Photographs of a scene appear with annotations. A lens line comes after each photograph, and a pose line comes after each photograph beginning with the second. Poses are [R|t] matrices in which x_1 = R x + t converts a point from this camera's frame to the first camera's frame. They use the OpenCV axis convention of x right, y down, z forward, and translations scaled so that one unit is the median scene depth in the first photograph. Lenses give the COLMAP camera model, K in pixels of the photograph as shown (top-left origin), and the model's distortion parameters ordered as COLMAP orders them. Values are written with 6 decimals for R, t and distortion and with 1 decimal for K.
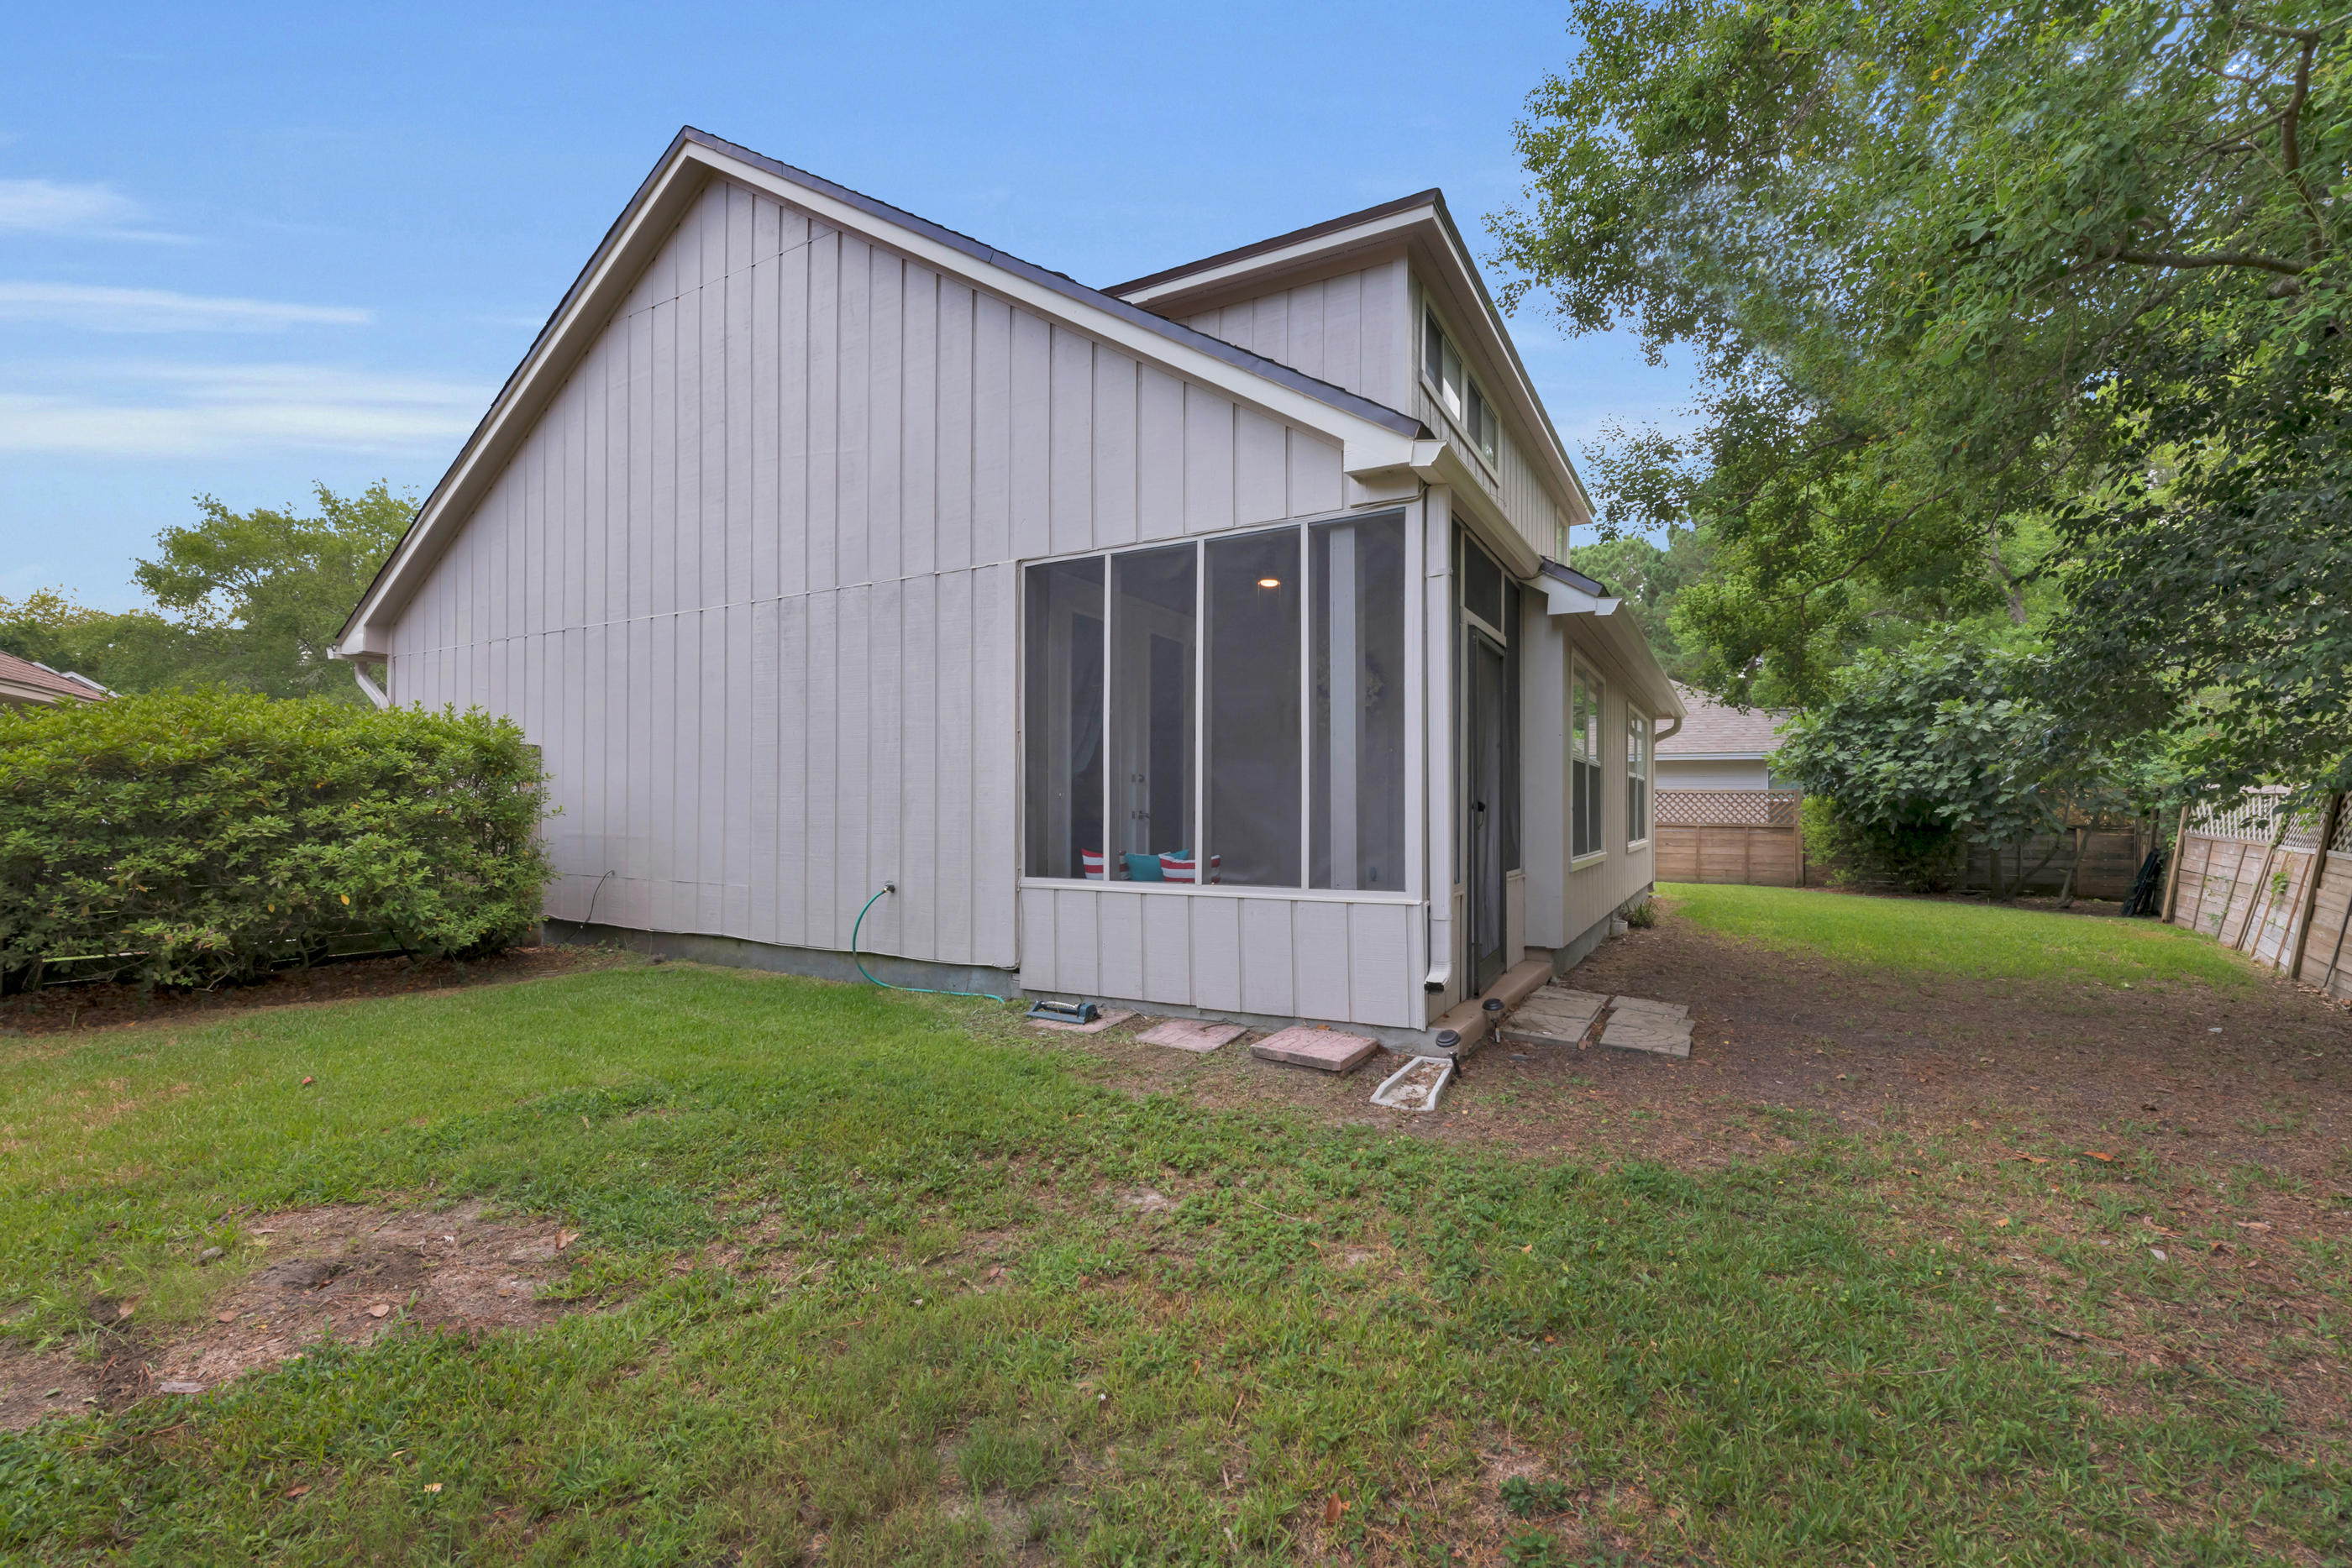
lens RADIAL K [[957.2, 0, 1179.8], [0, 957.2, 794.6], [0, 0, 1]] dist [-0.000235, -0.001260]
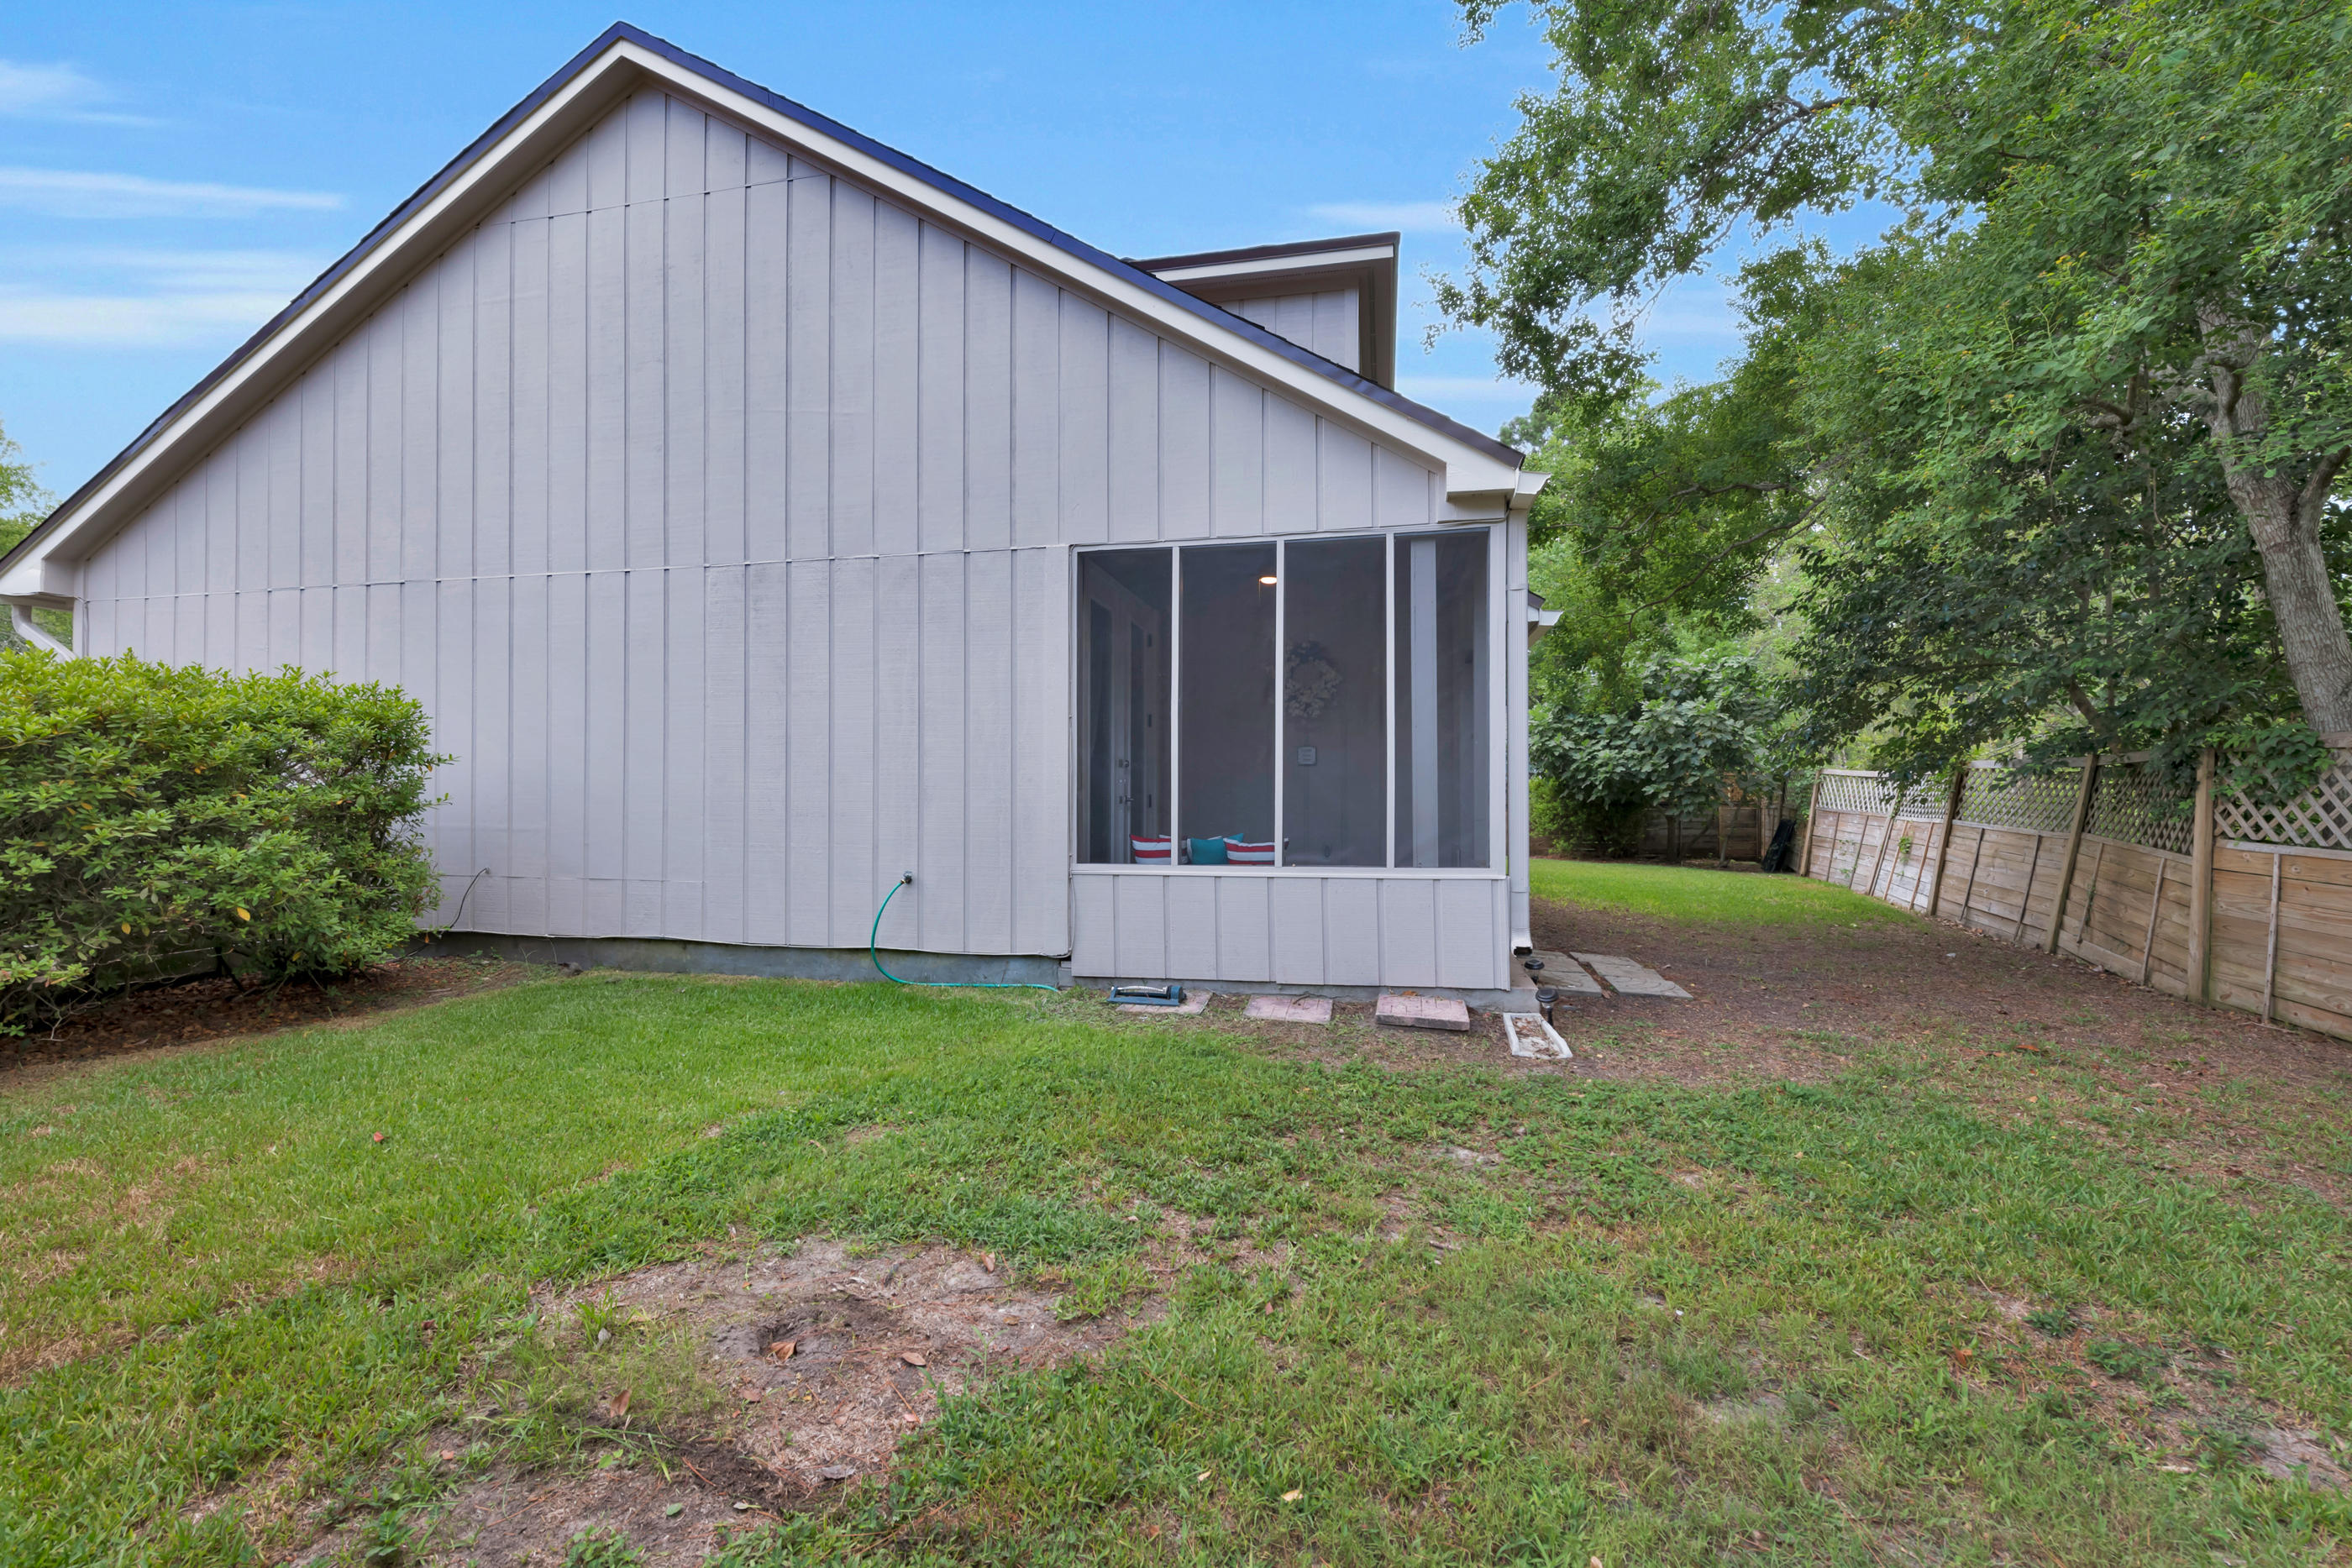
lens RADIAL K [[957.2, 0, 1126.0], [0, 957.2, 772.5], [0, 0, 1]] dist [-0.000235, -0.001260]
pose [[0.959645, 0.001283, 0.281210, -0.379946], [-0.000892, 0.999998, -0.001518, -0.007122], [-0.281211, 0.001205, 0.959645, 0.029163]]
